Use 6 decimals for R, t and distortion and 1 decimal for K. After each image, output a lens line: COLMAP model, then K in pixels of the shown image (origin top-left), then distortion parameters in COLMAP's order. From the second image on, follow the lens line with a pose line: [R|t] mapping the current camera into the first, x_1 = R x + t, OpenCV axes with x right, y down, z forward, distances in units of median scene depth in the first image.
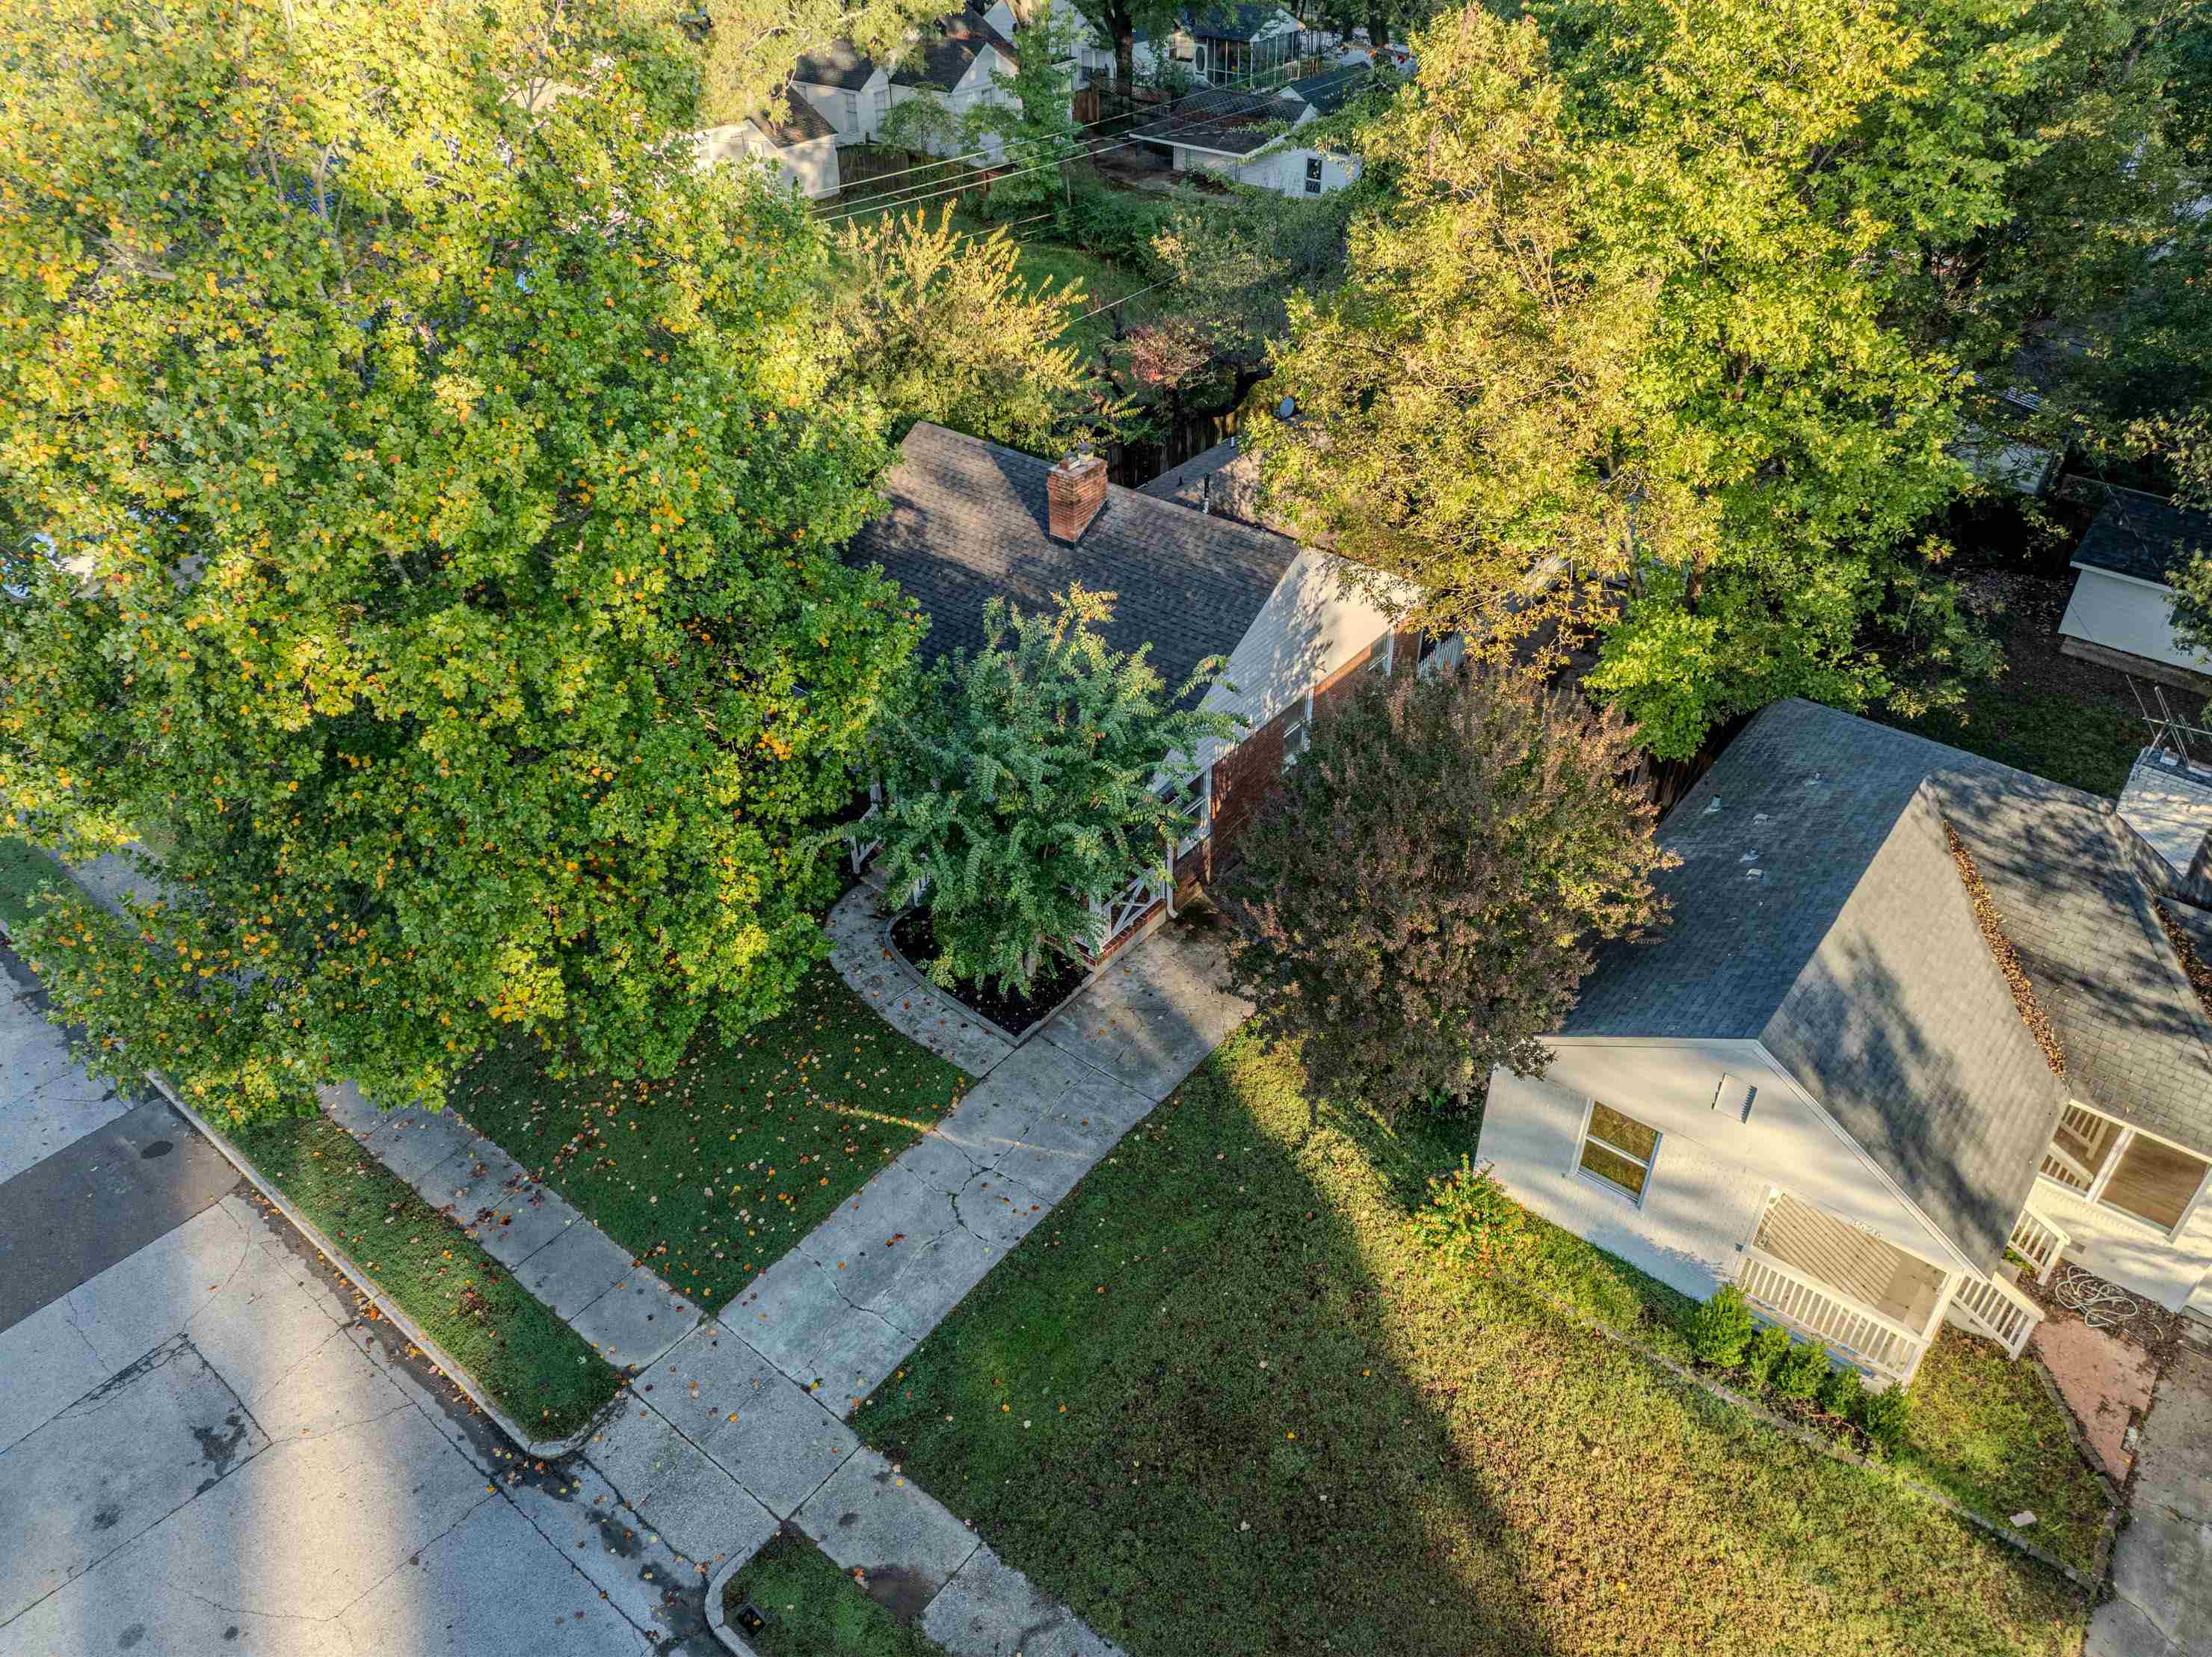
lens RADIAL K [[1562.2, 0, 1106.0], [0, 1562.2, 828.5], [0, 0, 1]] dist [-0.035469, 0.001795]
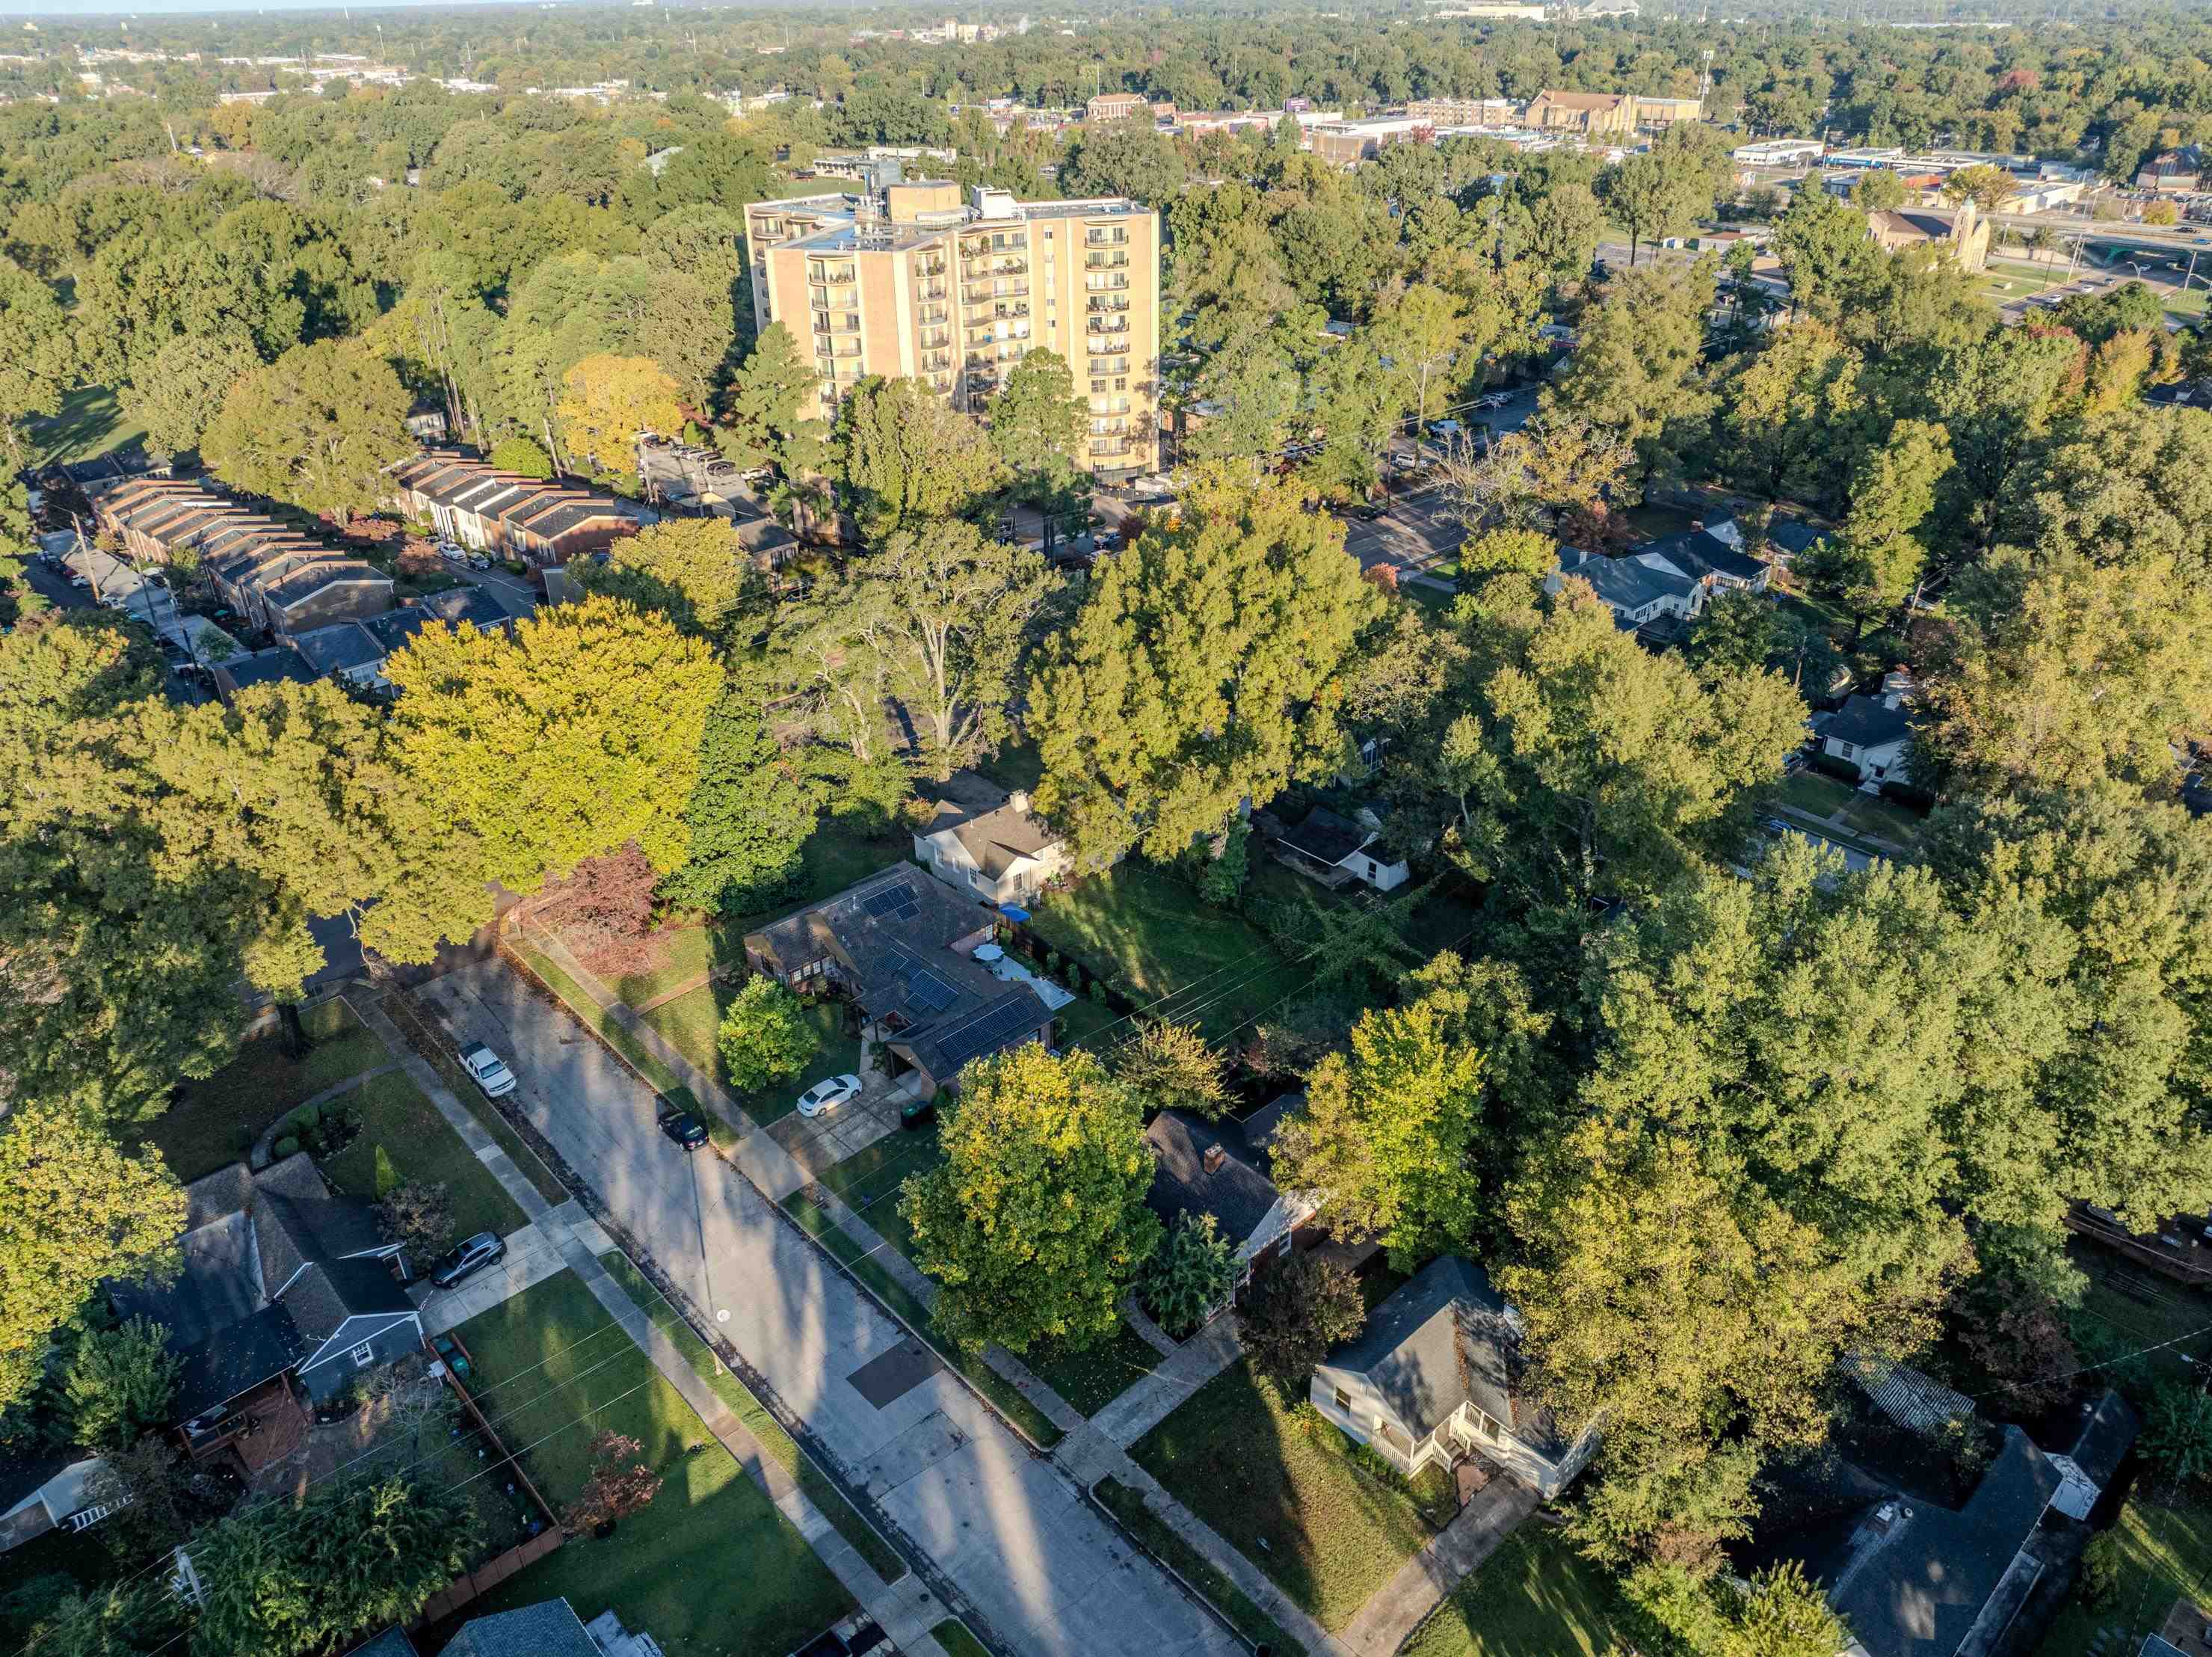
lens RADIAL K [[1556.8, 0, 1113.2], [0, 1556.8, 837.9], [0, 0, 1]] dist [-0.040371, -0.001632]
pose [[0.988006, 0.067183, -0.139032, 0.215387], [-0.081370, 0.991754, -0.099007, -0.685320], [0.131234, 0.109132, 0.985326, -2.727617]]
